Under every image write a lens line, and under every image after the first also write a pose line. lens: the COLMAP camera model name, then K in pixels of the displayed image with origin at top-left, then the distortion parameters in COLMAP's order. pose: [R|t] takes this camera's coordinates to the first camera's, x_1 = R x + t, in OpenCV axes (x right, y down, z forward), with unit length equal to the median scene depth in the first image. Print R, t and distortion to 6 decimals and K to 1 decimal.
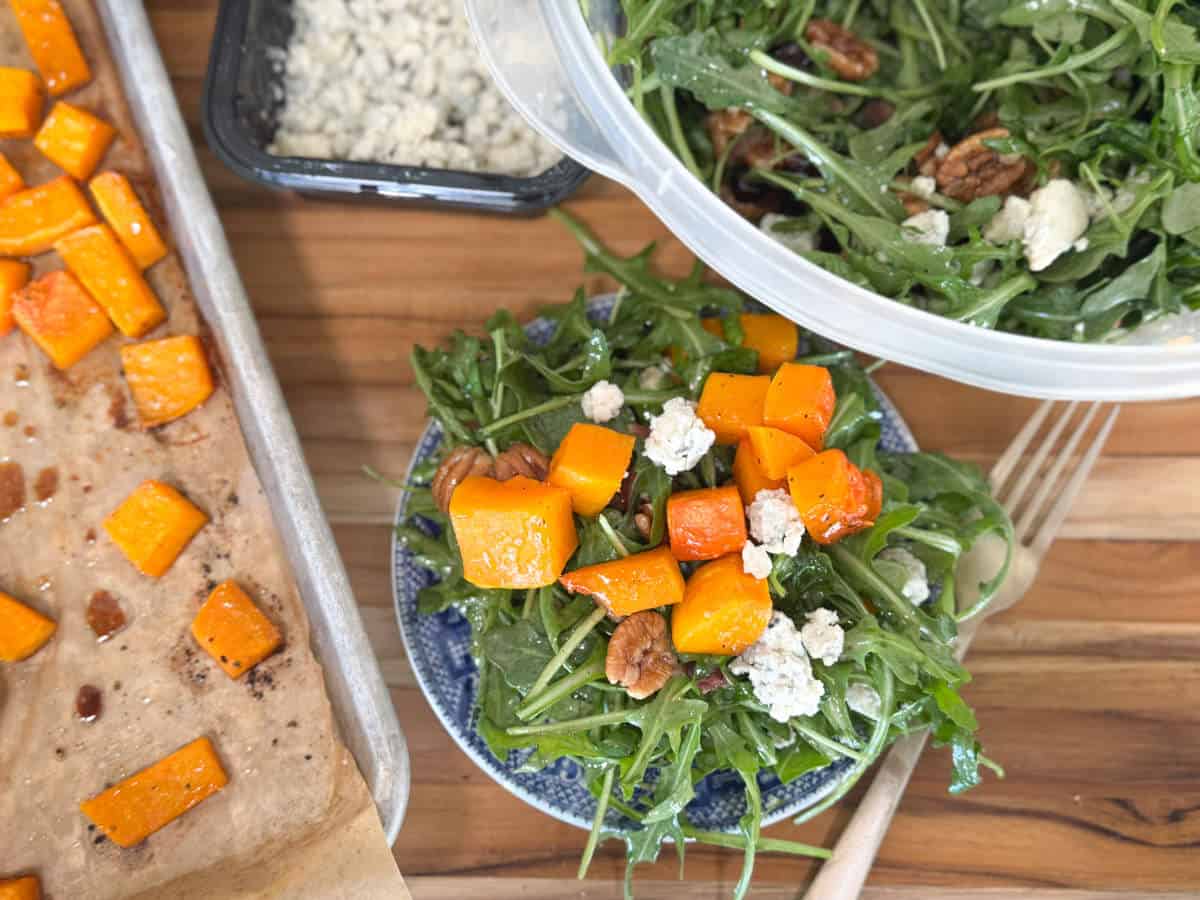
lens RADIAL K [[1356.2, 0, 592.3], [0, 1356.2, 442.4], [0, 0, 1]] dist [0.254988, -0.835835]
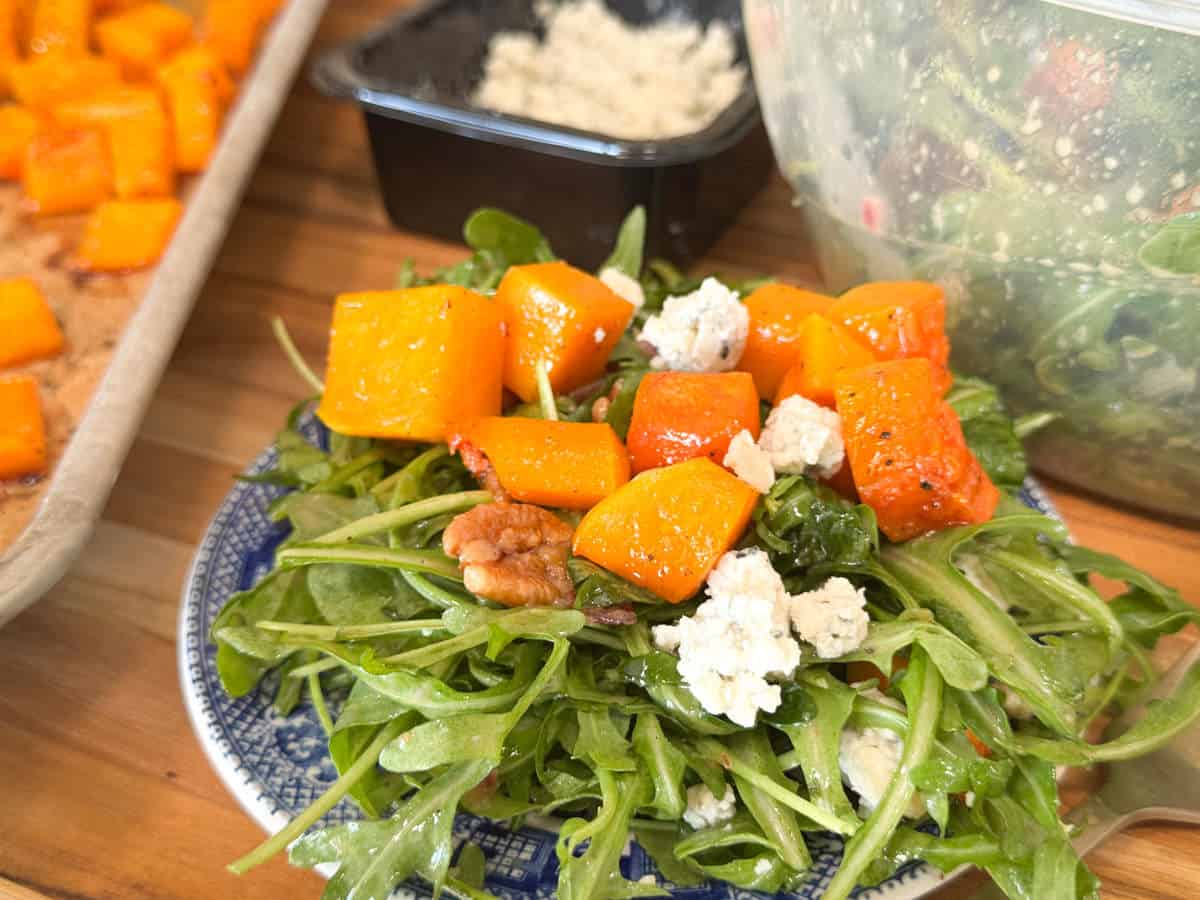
lens RADIAL K [[1356.2, 0, 592.3], [0, 1356.2, 442.4], [0, 0, 1]] dist [0.254988, -0.835835]
pose [[0.927421, 0.215334, -0.305812, 0.227759], [-0.360904, 0.729841, -0.580587, 0.433976], [0.098174, 0.648817, 0.754584, 0.515934]]
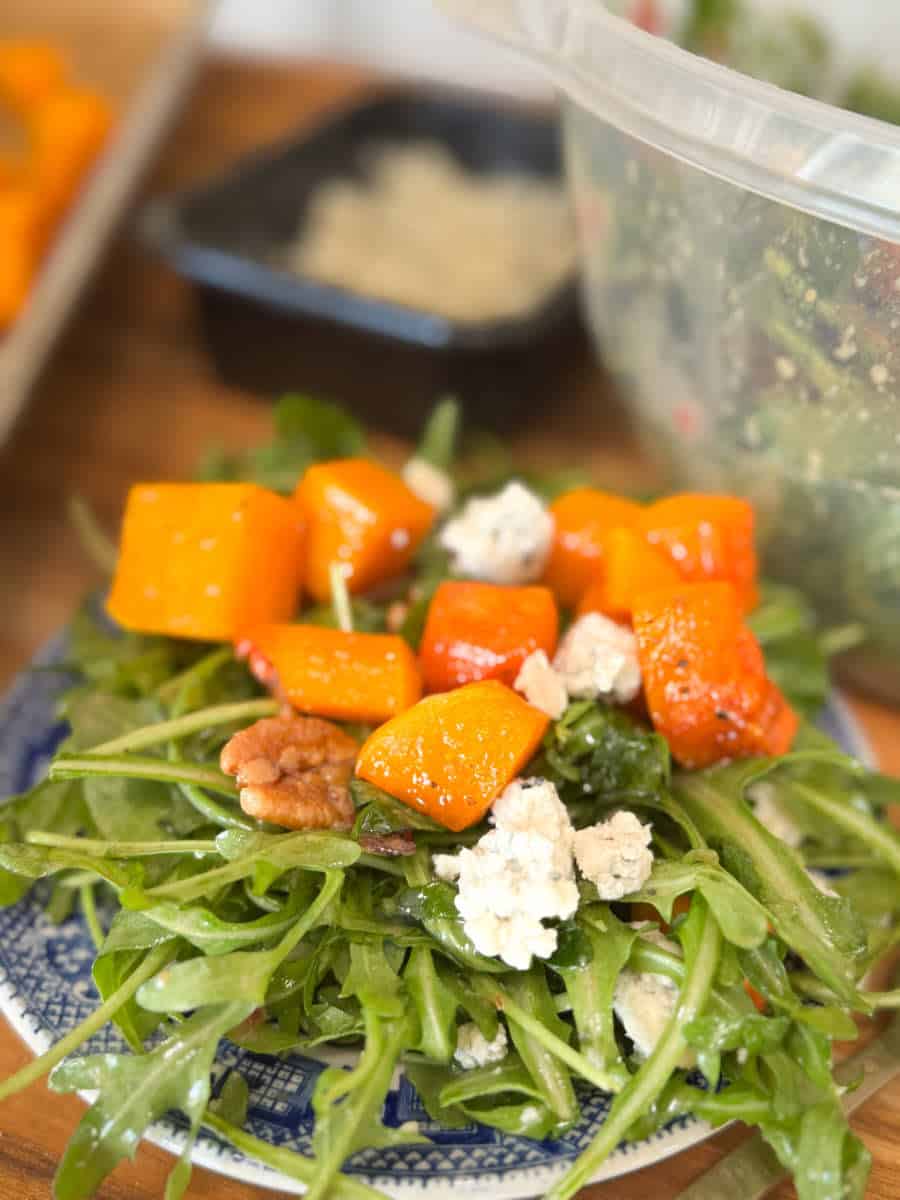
lens RADIAL K [[1356.2, 0, 450.0], [0, 1356.2, 600.0], [0, 0, 1]] dist [0.254988, -0.835835]
pose [[0.920447, 0.259918, -0.291927, 0.234830], [-0.385076, 0.731108, -0.563203, 0.386932], [0.067043, 0.630813, 0.773033, 0.503735]]
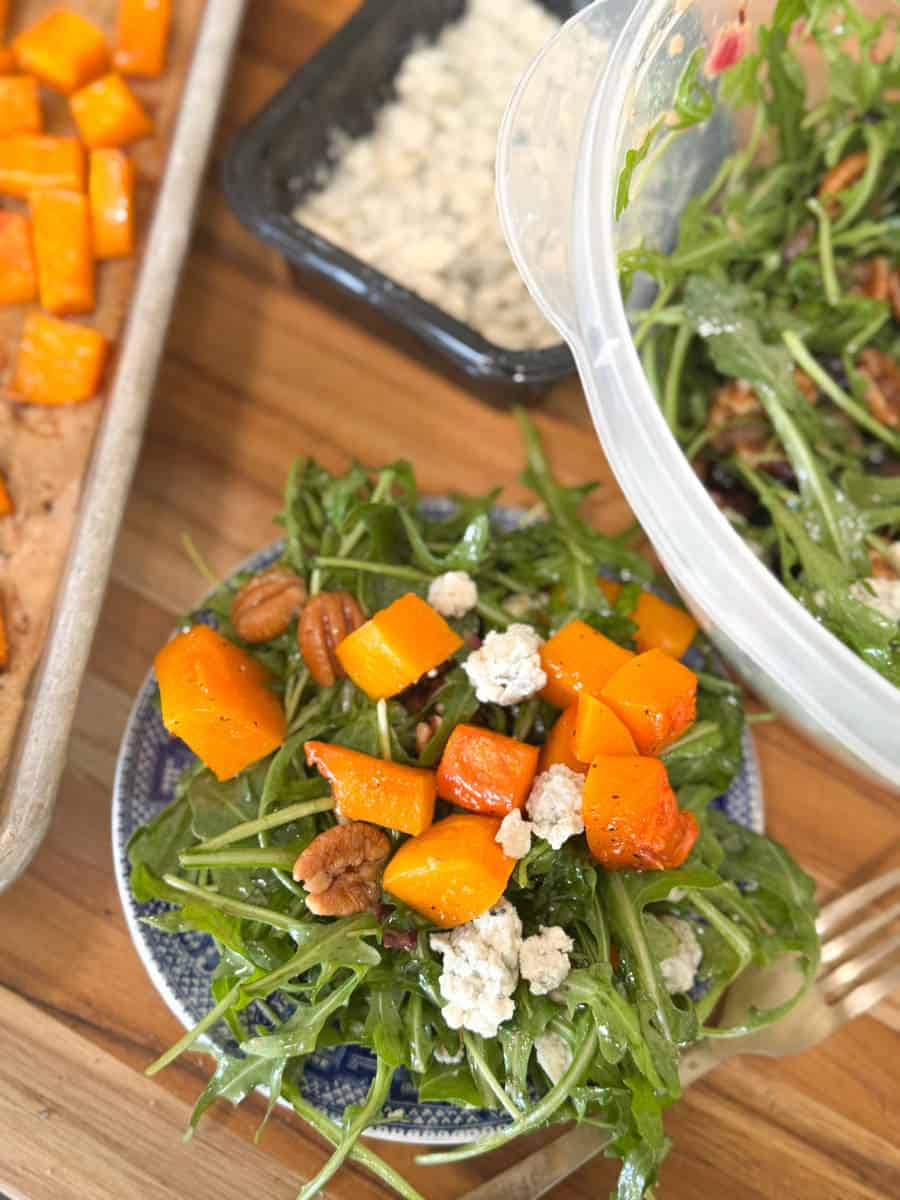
lens RADIAL K [[1356.2, 0, 450.0], [0, 1356.2, 600.0], [0, 0, 1]] dist [0.254988, -0.835835]
pose [[0.874287, 0.462471, -0.147454, 0.137049], [-0.479957, 0.869020, -0.120192, 0.079213], [0.072555, 0.175854, 0.981739, 0.143948]]
